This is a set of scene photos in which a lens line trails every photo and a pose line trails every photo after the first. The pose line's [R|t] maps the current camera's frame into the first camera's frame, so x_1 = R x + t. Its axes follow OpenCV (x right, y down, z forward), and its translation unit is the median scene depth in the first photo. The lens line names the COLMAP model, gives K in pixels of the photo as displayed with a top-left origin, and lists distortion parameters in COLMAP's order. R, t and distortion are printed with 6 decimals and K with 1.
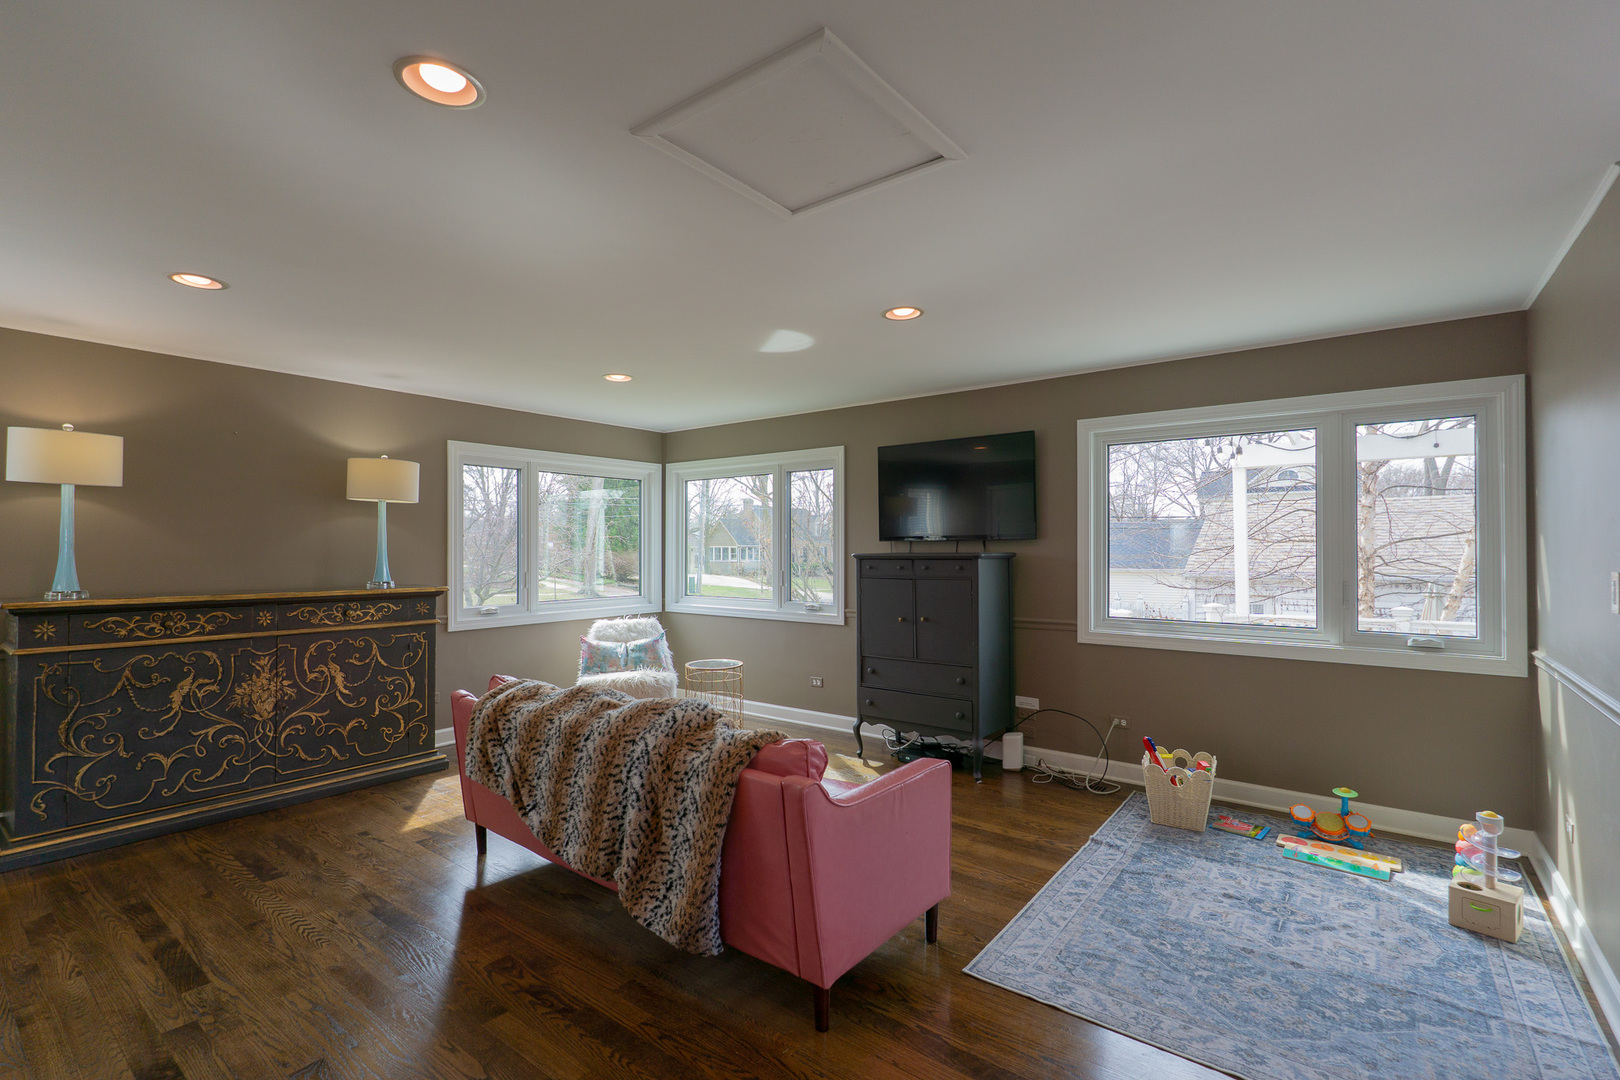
lens RADIAL K [[731.7, 0, 803.2], [0, 731.7, 541.2], [0, 0, 1]] dist [-0.015019, 0.002193]
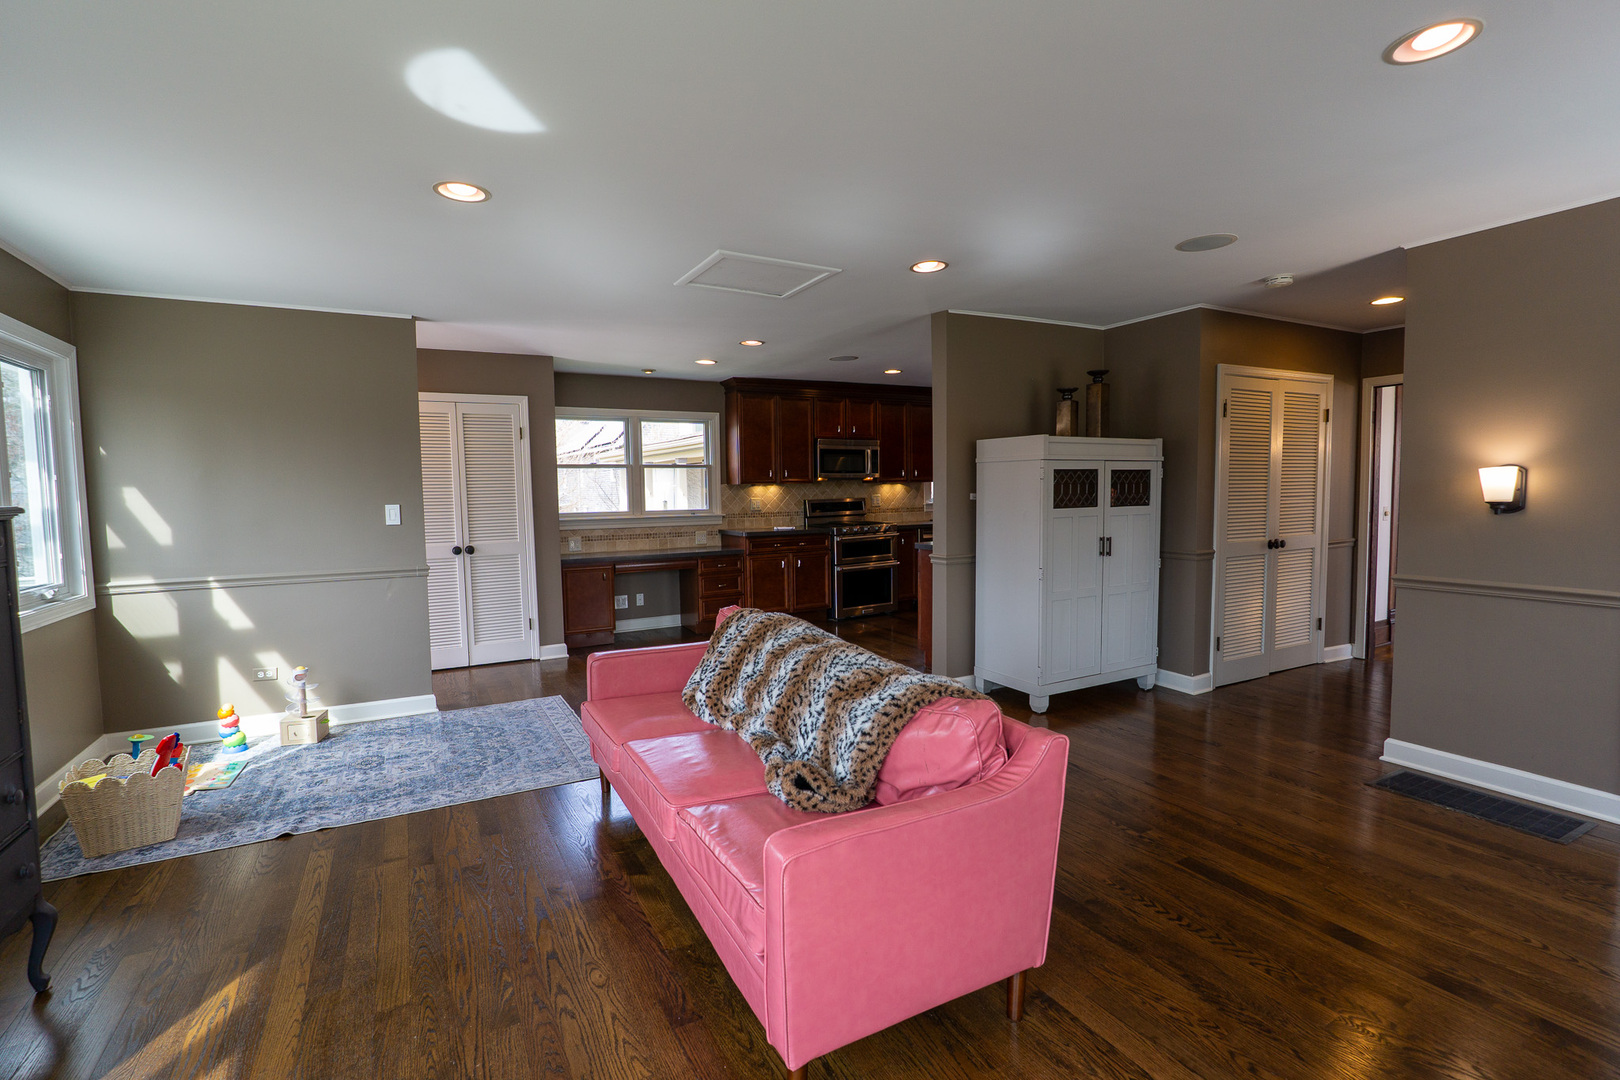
lens RADIAL K [[731.7, 0, 804.8], [0, 731.7, 541.4], [0, 0, 1]] dist [-0.015019, 0.002193]
pose [[-0.916090, -0.014018, 0.400728, -0.472267], [0.011139, 0.998113, 0.060379, 0.021099], [-0.400819, 0.059776, -0.914205, 1.439274]]
